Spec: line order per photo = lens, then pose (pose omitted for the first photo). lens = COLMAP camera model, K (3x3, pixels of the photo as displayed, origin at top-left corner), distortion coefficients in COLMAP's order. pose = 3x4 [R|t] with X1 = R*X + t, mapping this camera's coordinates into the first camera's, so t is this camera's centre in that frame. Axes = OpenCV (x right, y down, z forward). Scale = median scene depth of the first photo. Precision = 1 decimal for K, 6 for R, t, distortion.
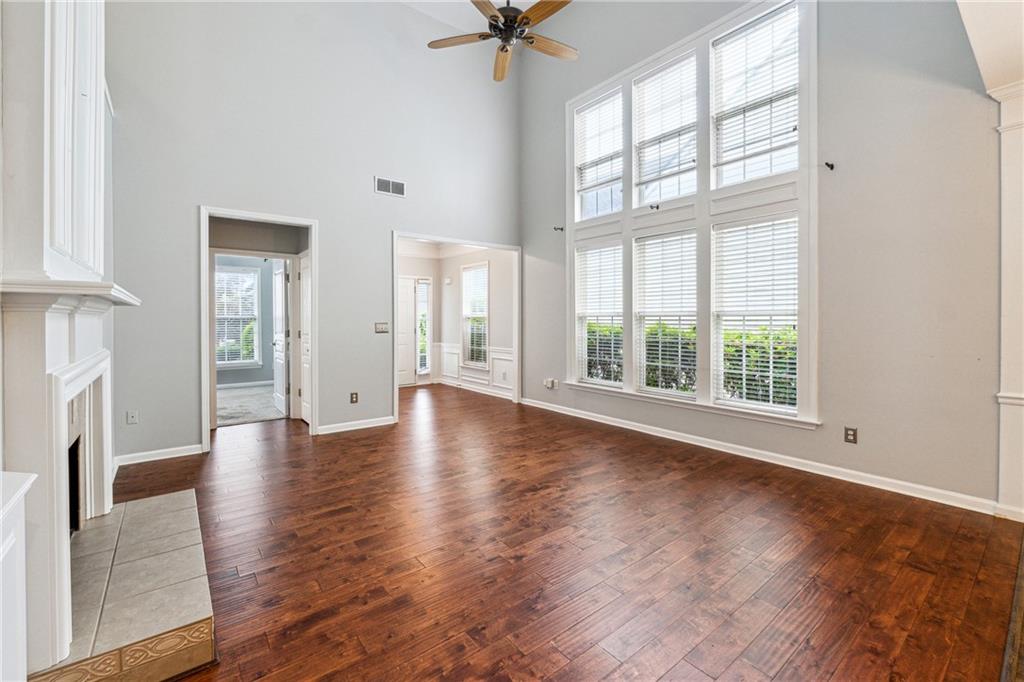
lens RADIAL K [[434.8, 0, 513.5], [0, 434.8, 329.7], [0, 0, 1]] dist [-0.004518, -0.000141]
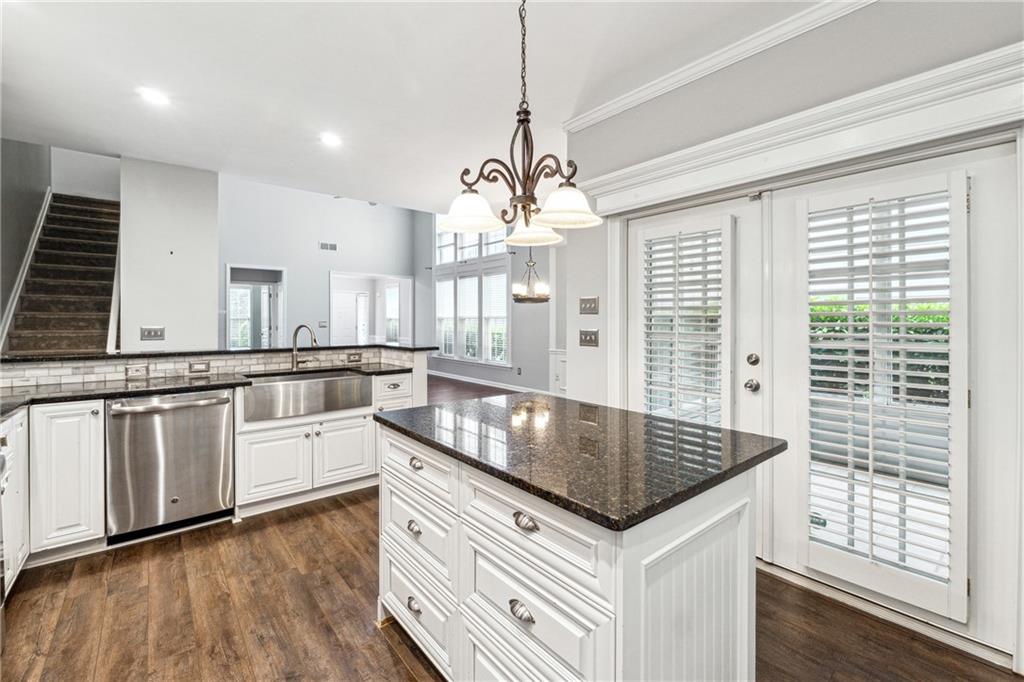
lens RADIAL K [[442.3, 0, 515.9], [0, 442.3, 320.4], [0, 0, 1]] dist [-0.003418, -0.000594]
pose [[0.999676, 0.002095, 0.025362, 0.550694], [-0.001572, 0.999786, -0.020621, 0.019115], [-0.025400, 0.020574, 0.999466, -1.043380]]
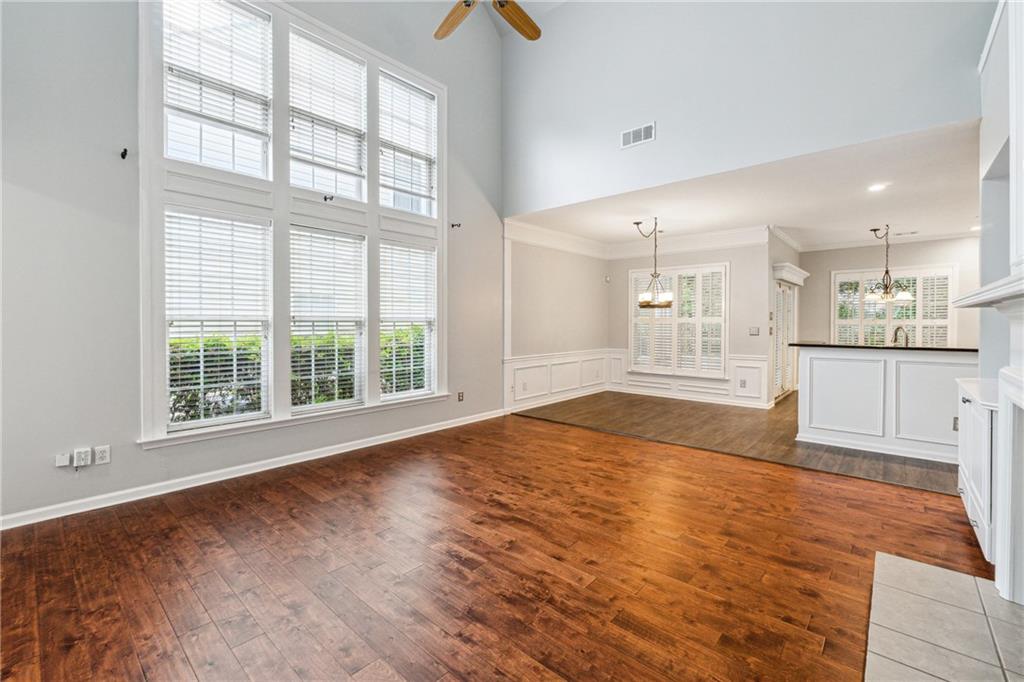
lens RADIAL K [[434.8, 0, 513.5], [0, 434.8, 329.7], [0, 0, 1]] dist [-0.004518, -0.000141]
pose [[-0.178438, -0.012630, 0.983870, -0.663772], [0.026042, 0.999507, 0.017554, -0.021617], [-0.983606, 0.028755, -0.178021, 0.855671]]
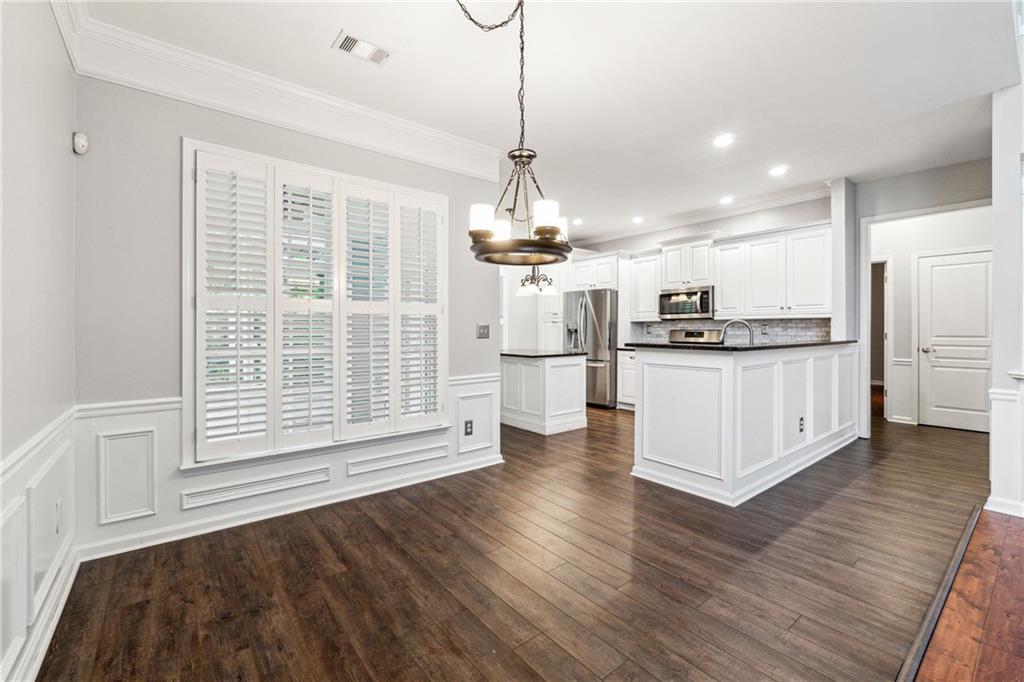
lens RADIAL K [[434.8, 0, 513.5], [0, 434.8, 329.7], [0, 0, 1]] dist [-0.004518, -0.000141]
pose [[-0.999988, -0.000361, -0.004831, 0.634944], [-0.000492, 0.999631, 0.027160, 0.006919], [0.004820, 0.027162, -0.999619, 0.609780]]
